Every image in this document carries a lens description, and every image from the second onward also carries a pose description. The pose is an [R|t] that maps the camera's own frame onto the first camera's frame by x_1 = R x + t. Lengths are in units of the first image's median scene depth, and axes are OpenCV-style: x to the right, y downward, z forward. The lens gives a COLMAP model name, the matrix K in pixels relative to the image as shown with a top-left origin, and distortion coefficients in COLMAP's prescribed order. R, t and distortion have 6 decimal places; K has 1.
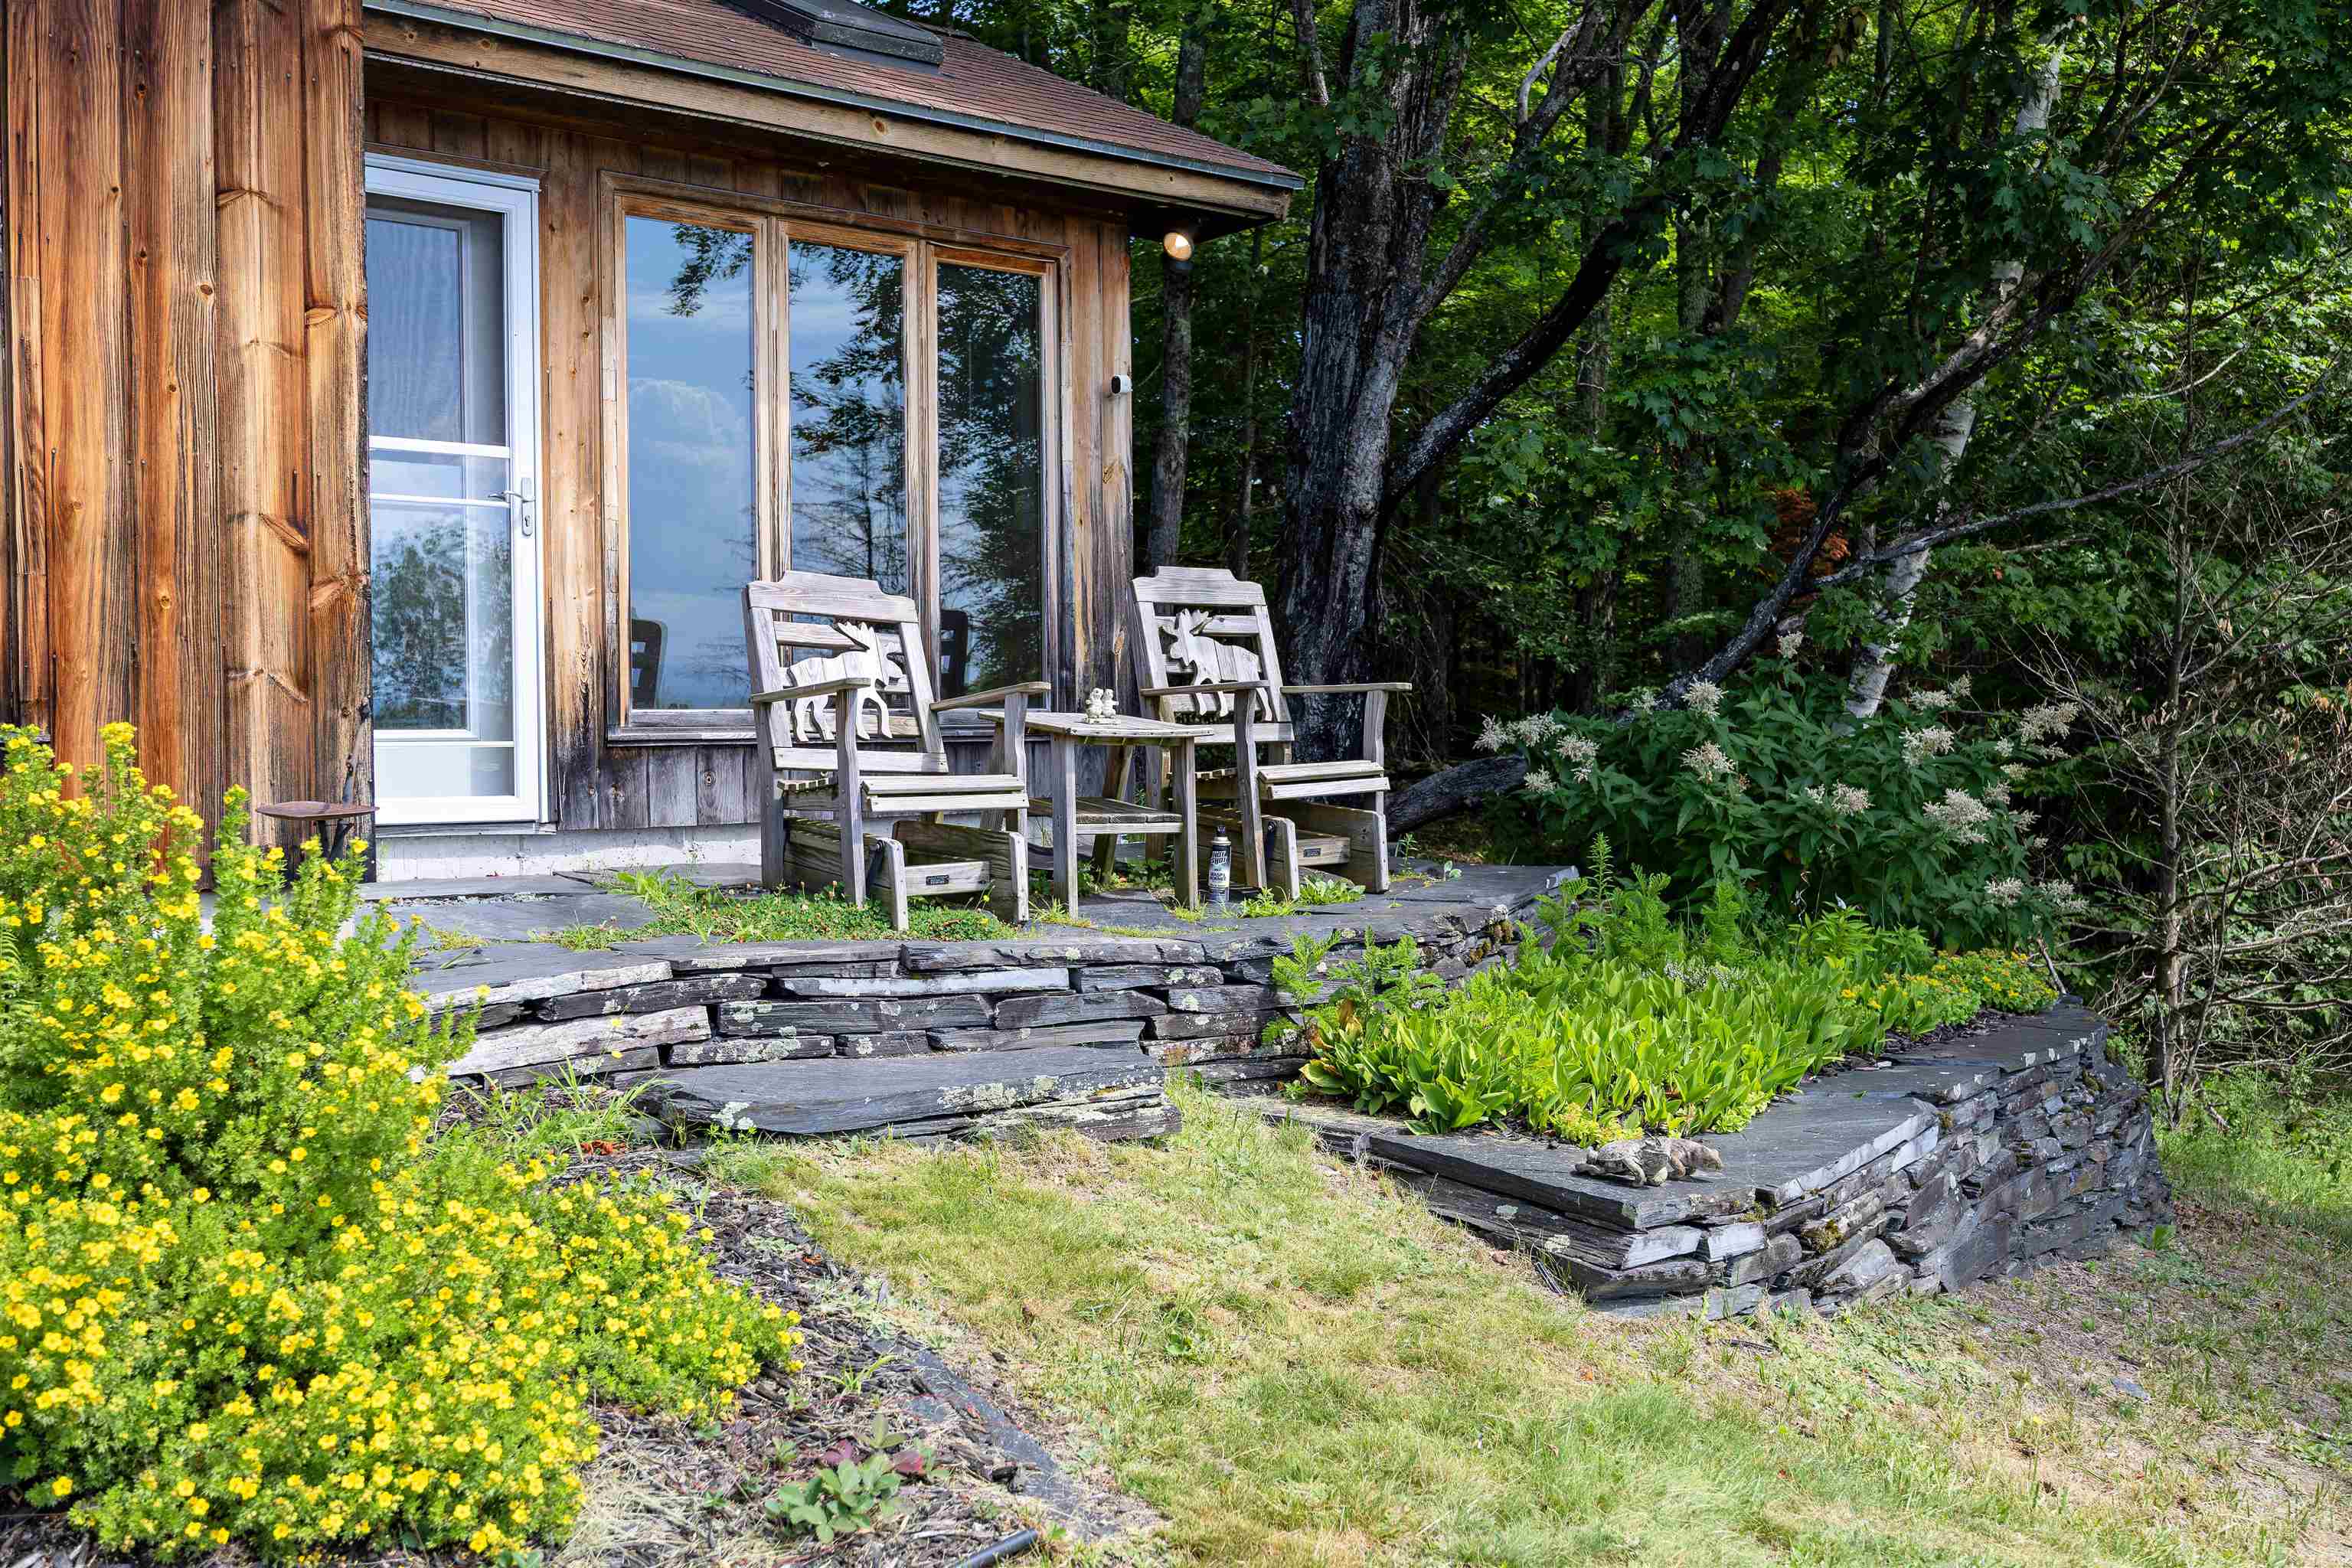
lens RADIAL K [[2254.5, 0, 1187.8], [0, 2254.5, 778.5], [0, 0, 1]] dist [-0.000100, 0.000000]
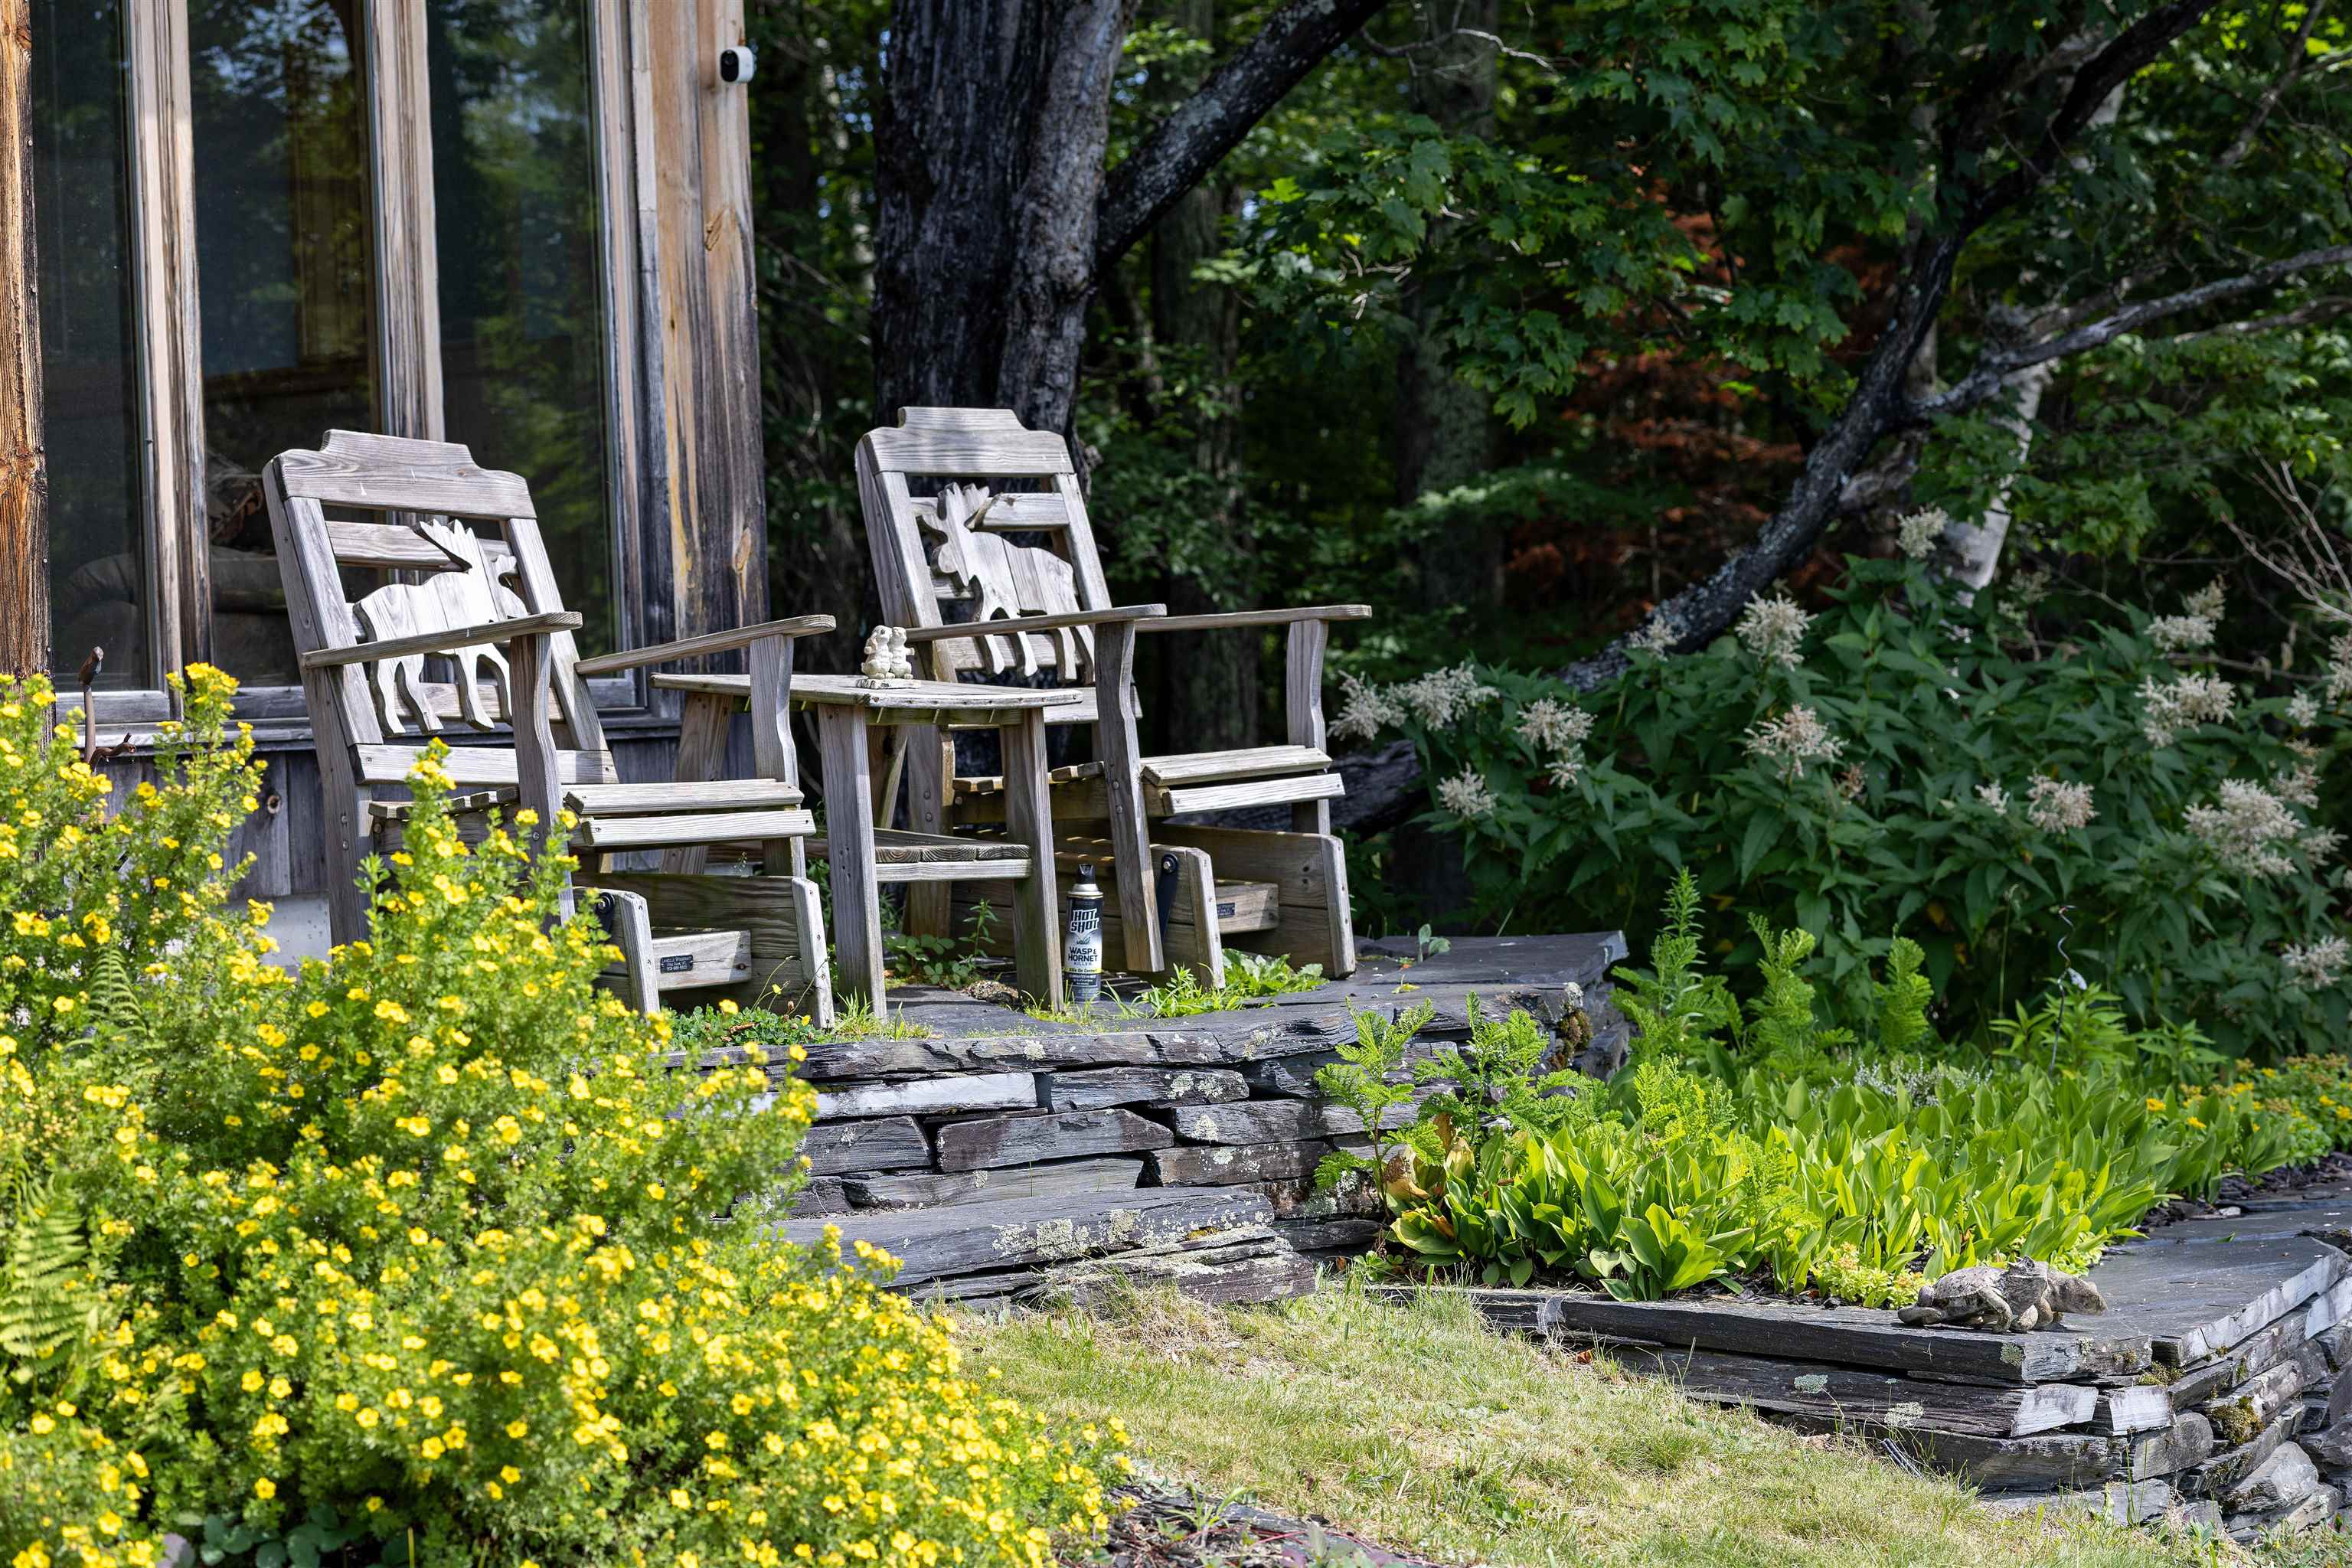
lens RADIAL K [[5875.8, 0, 1180.2], [0, 5875.8, 785.1], [0, 0, 1]] dist [0.021196, 0.000000]
pose [[0.976163, -0.032863, 0.214538, -0.296342], [0.037752, 0.999112, -0.018728, 0.031536], [-0.213732, 0.026381, 0.976536, -0.474635]]
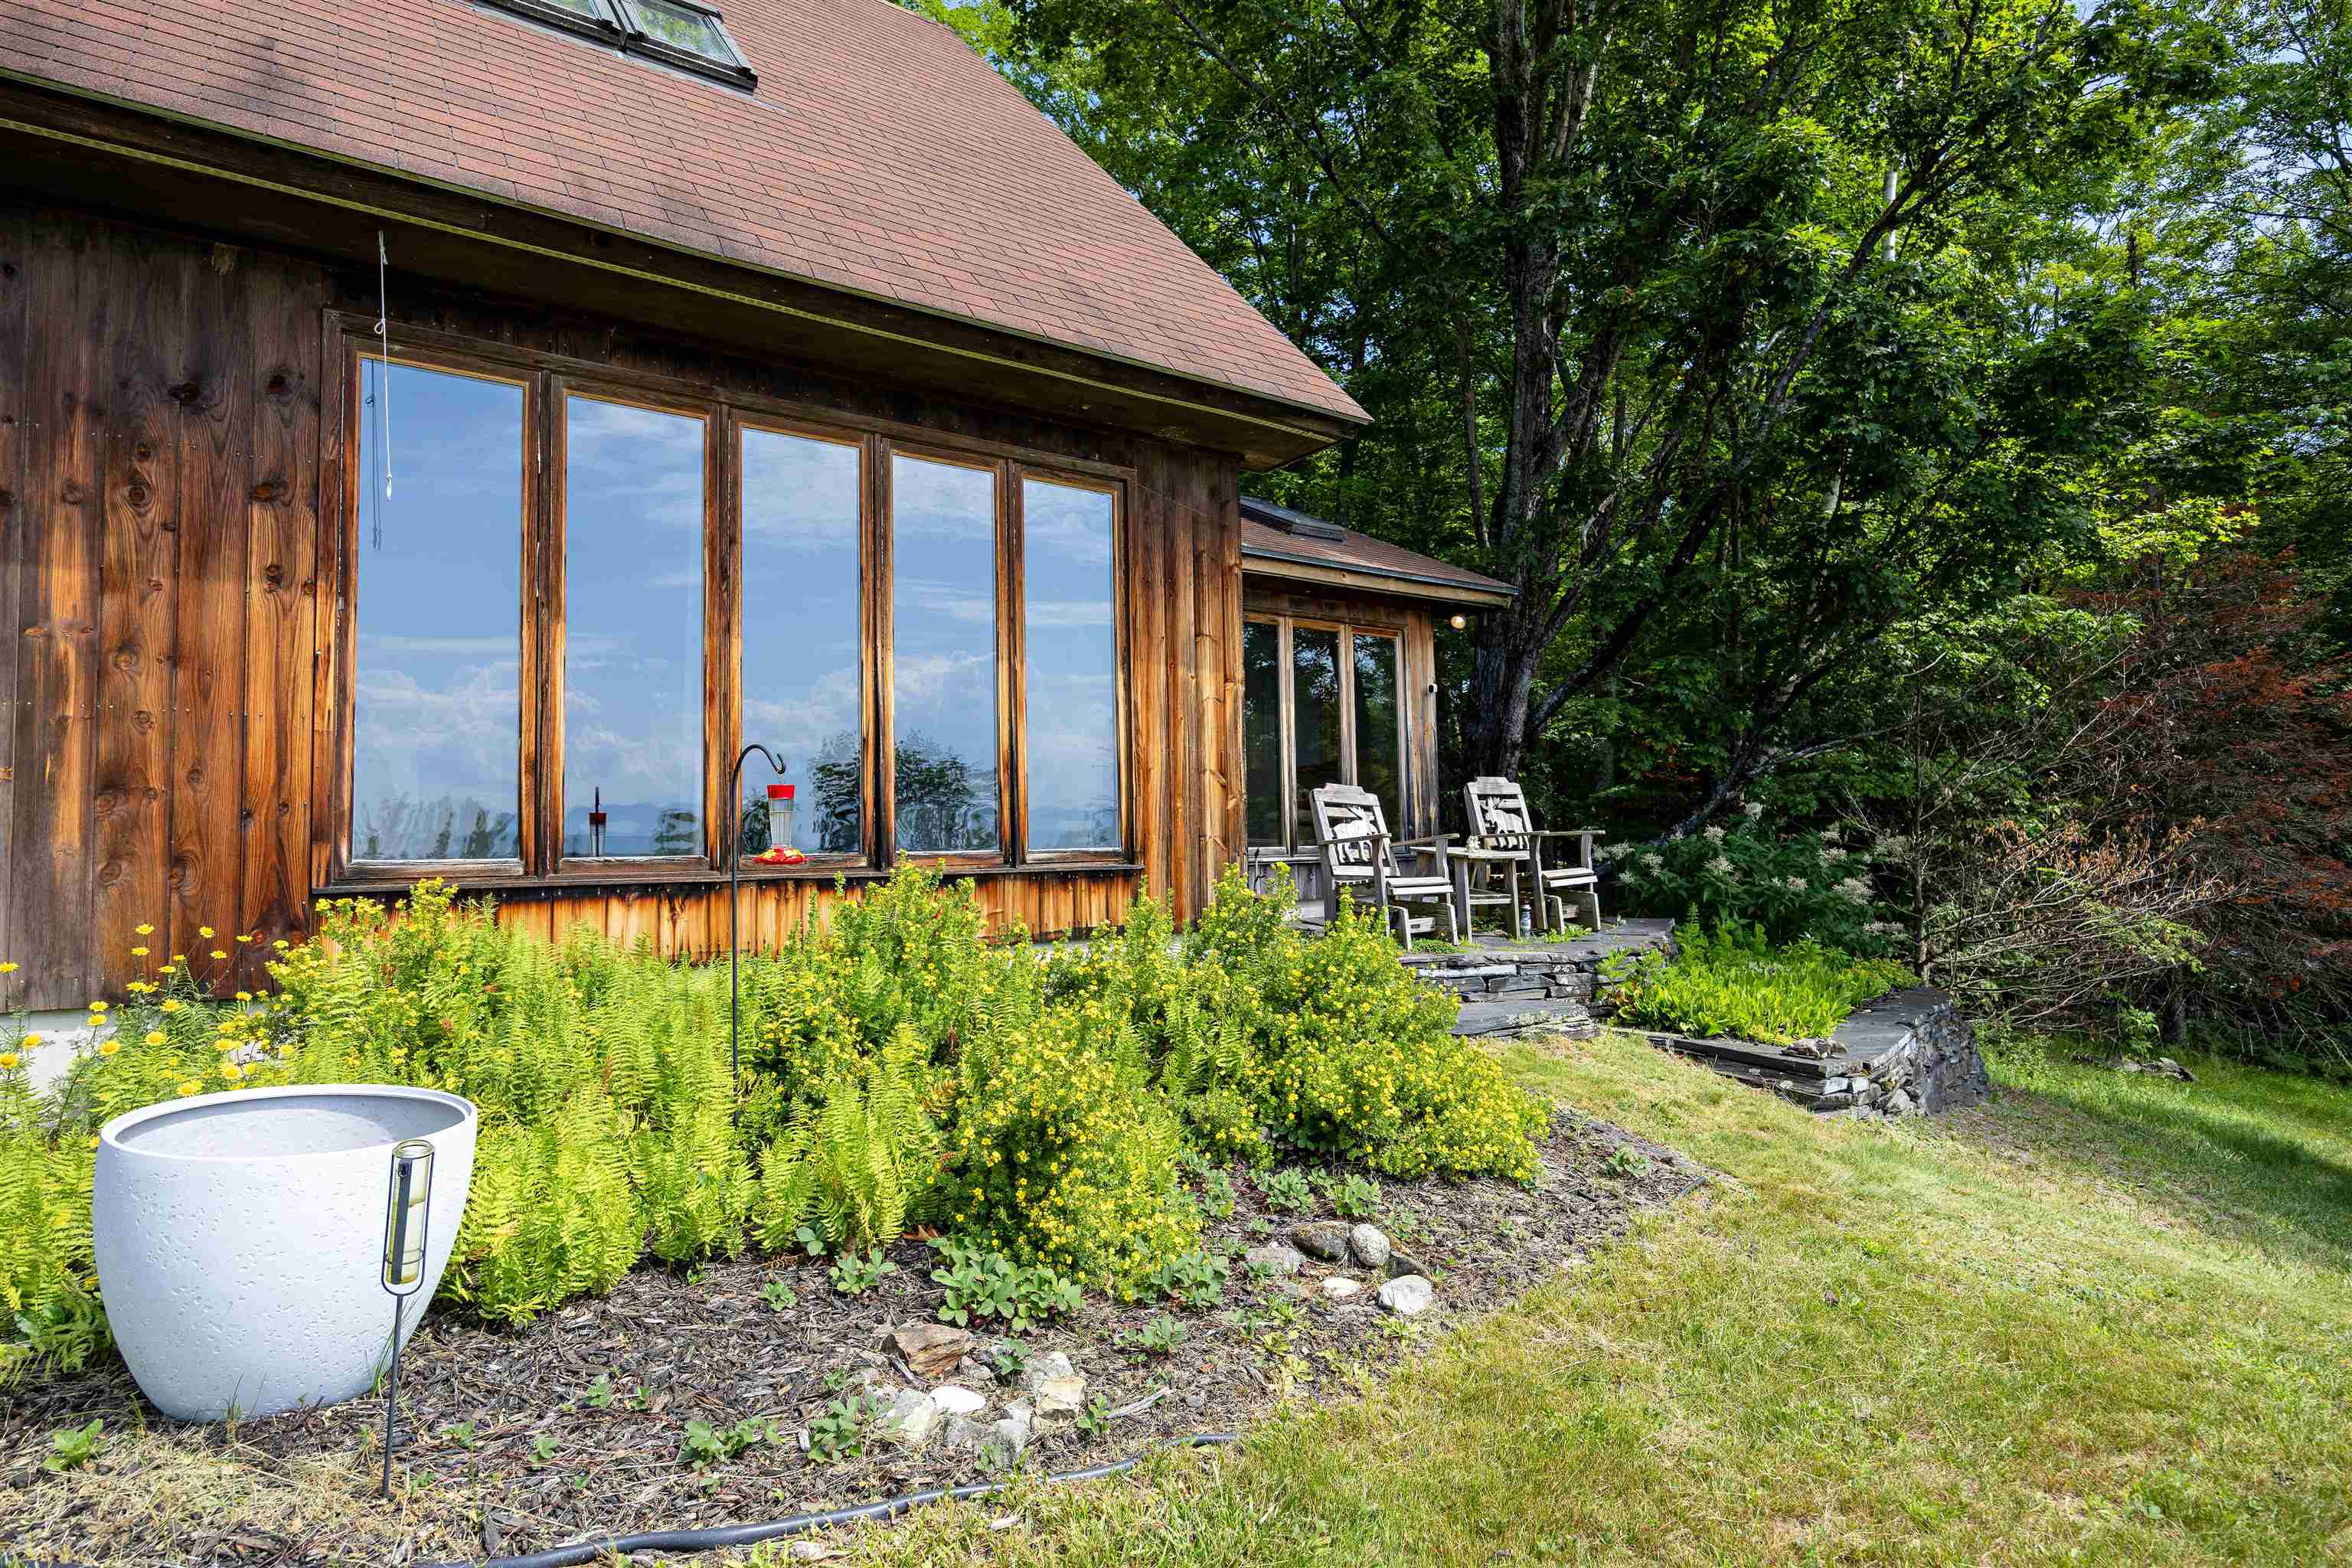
lens RADIAL K [[1262.6, 0, 1173.0], [0, 1262.6, 781.8], [0, 0, 1]] dist [0.005018, -0.000468]
pose [[0.998316, -0.015120, -0.056013, -0.265255], [0.010927, 0.997167, -0.074425, -0.005193], [0.056979, 0.073687, 0.995652, -0.222475]]
